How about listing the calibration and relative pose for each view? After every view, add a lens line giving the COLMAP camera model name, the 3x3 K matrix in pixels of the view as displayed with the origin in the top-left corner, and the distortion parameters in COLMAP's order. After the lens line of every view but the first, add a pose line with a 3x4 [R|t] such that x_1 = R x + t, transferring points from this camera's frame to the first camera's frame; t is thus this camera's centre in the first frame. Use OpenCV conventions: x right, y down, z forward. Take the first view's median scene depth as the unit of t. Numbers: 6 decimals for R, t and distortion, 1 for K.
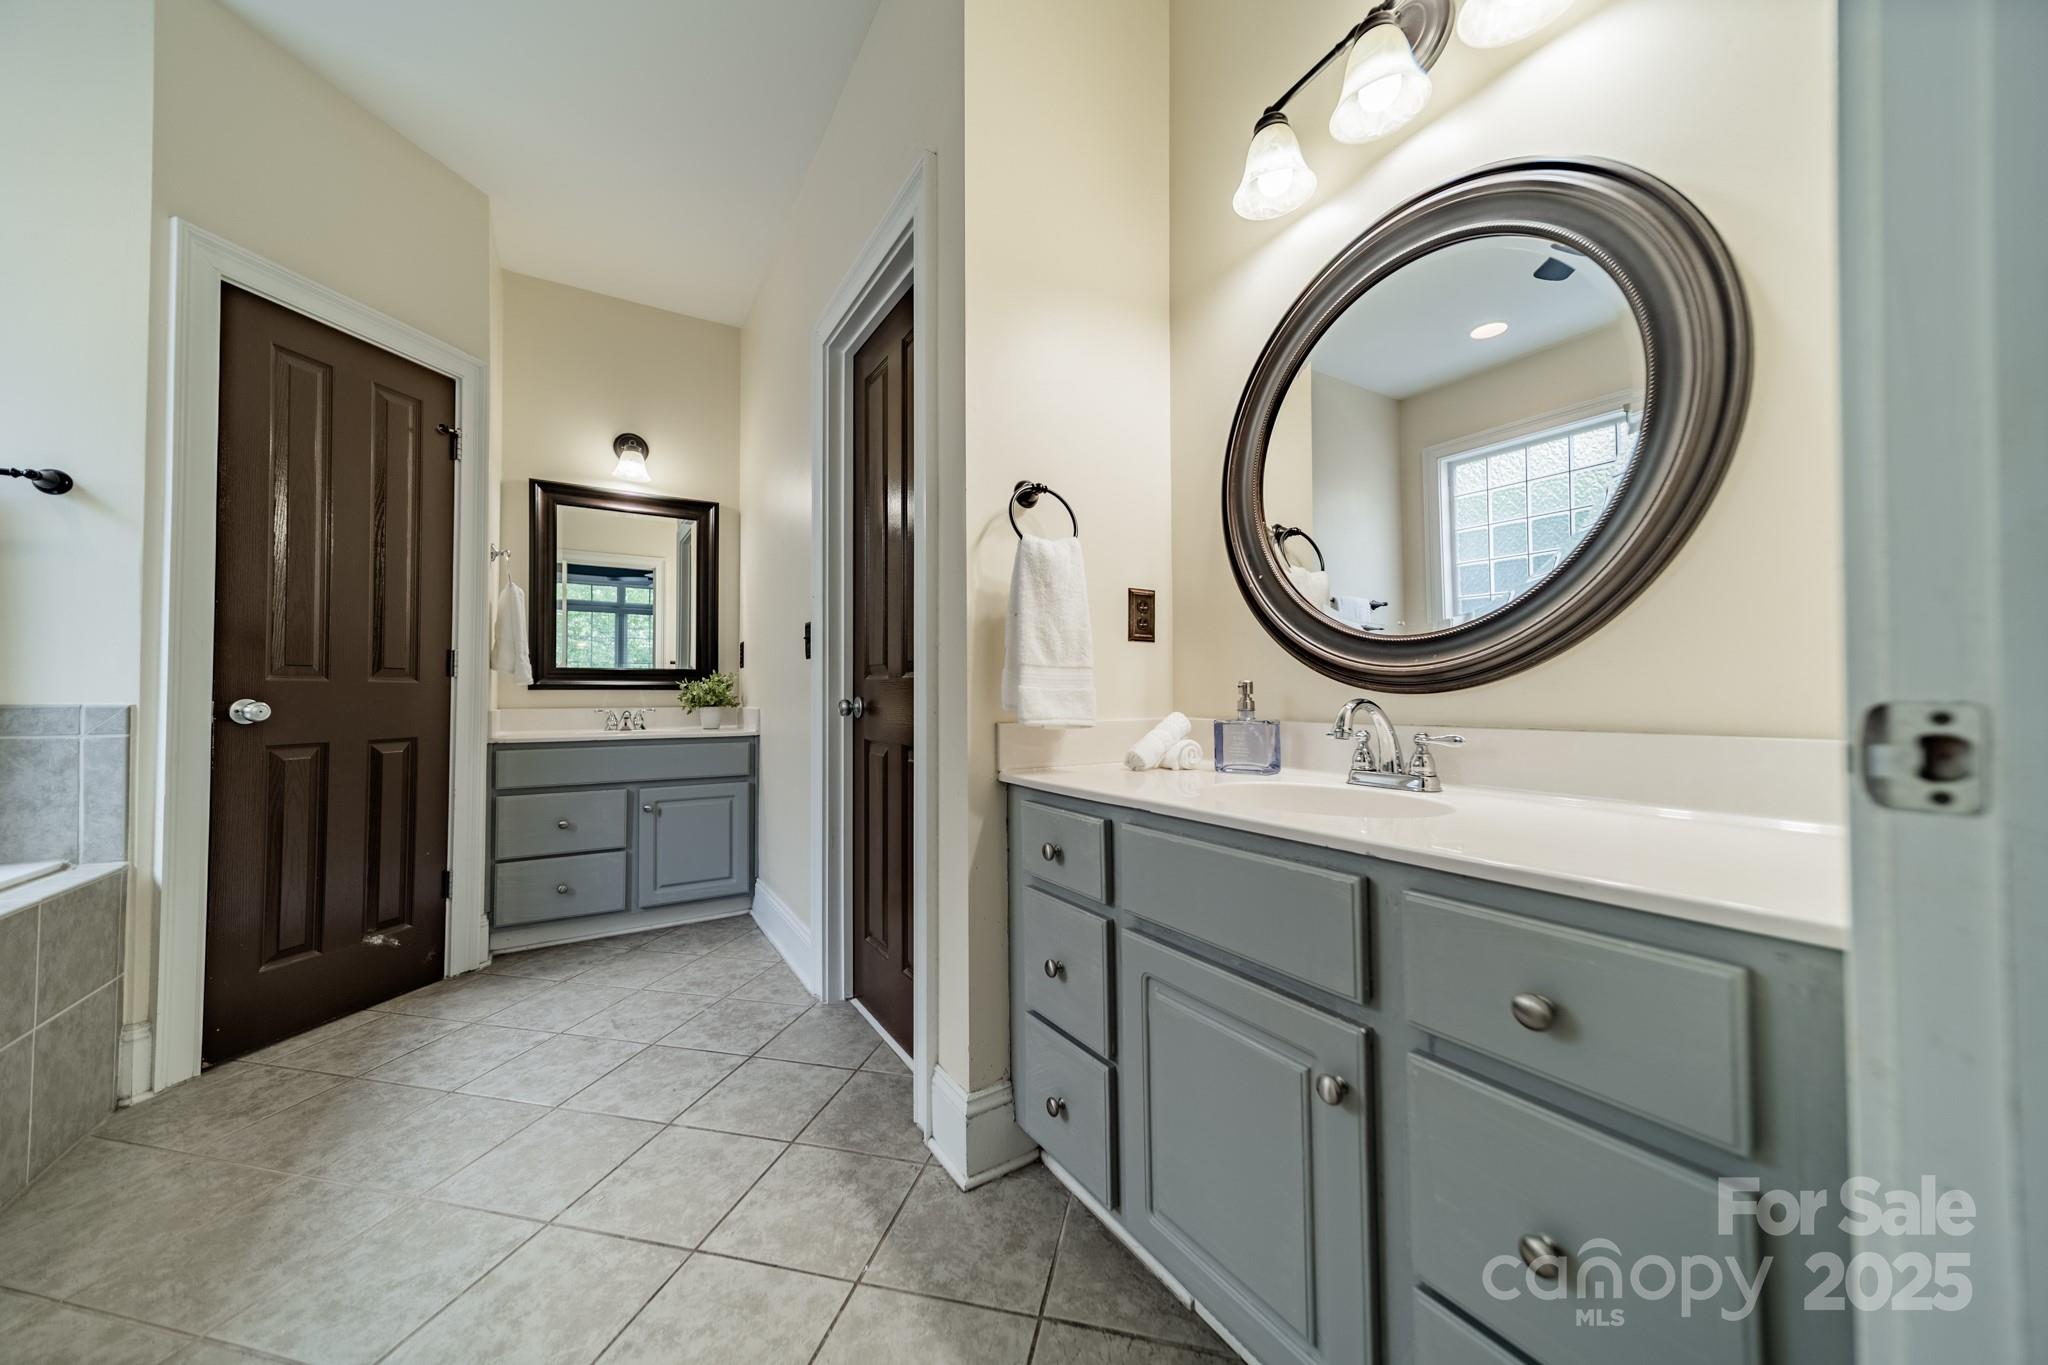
lens RADIAL K [[721.0, 0, 1027.8], [0, 721.0, 679.0], [0, 0, 1]] dist [0.011575, -0.000158]
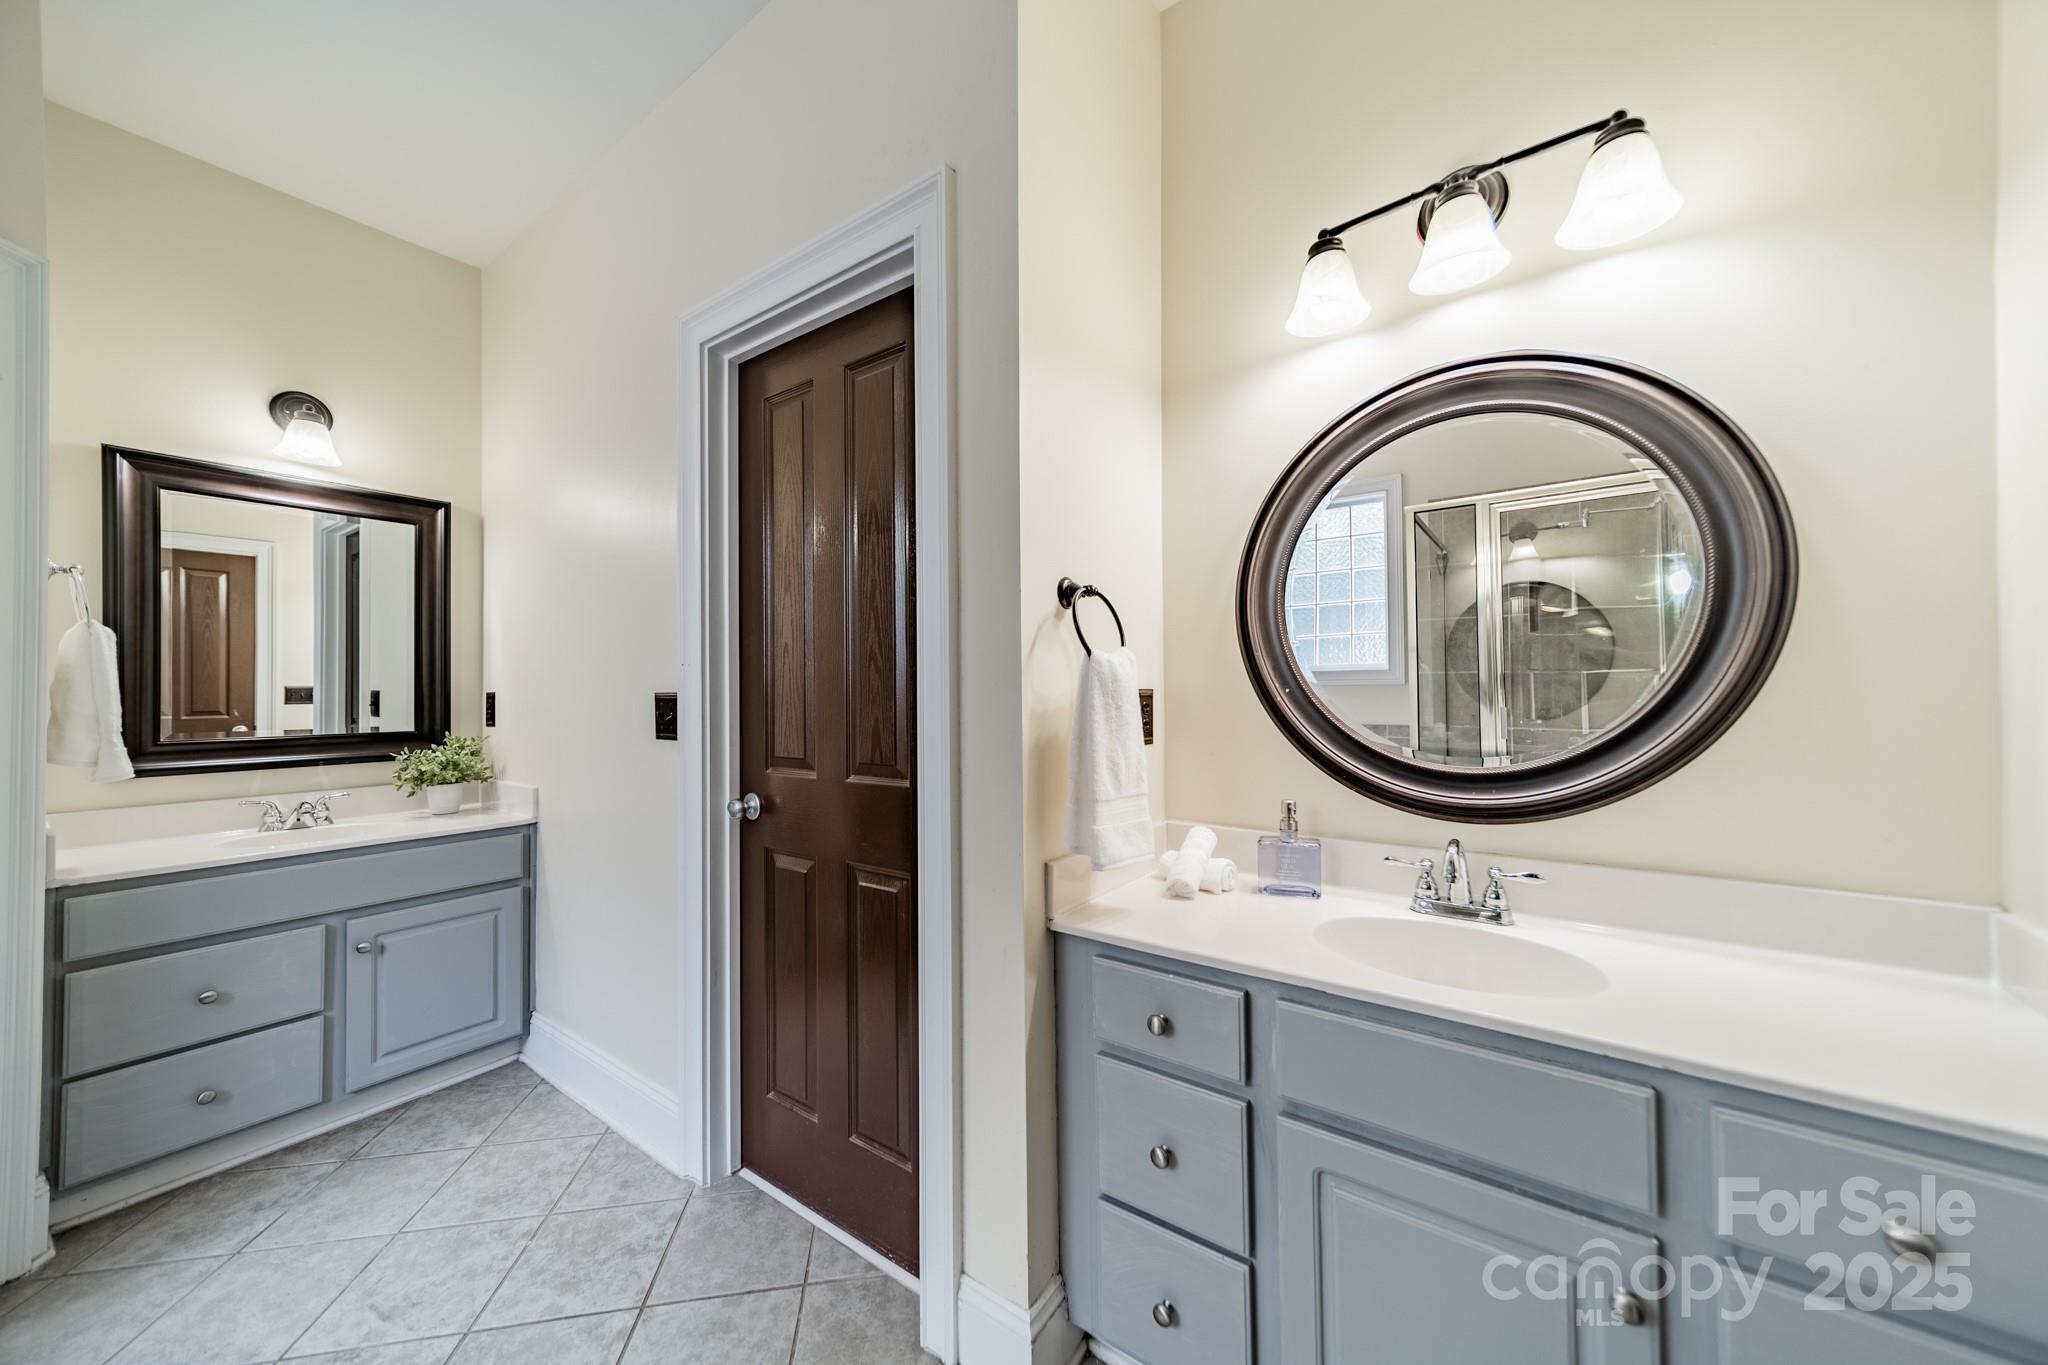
lens RADIAL K [[721.0, 0, 1025.1], [0, 721.0, 680.5], [0, 0, 1]] dist [0.011575, -0.000158]
pose [[0.924304, 0.000730, 0.381656, -0.325992], [-0.003141, 0.999979, 0.005694, -0.132428], [-0.381644, -0.006462, 0.924287, 0.177999]]
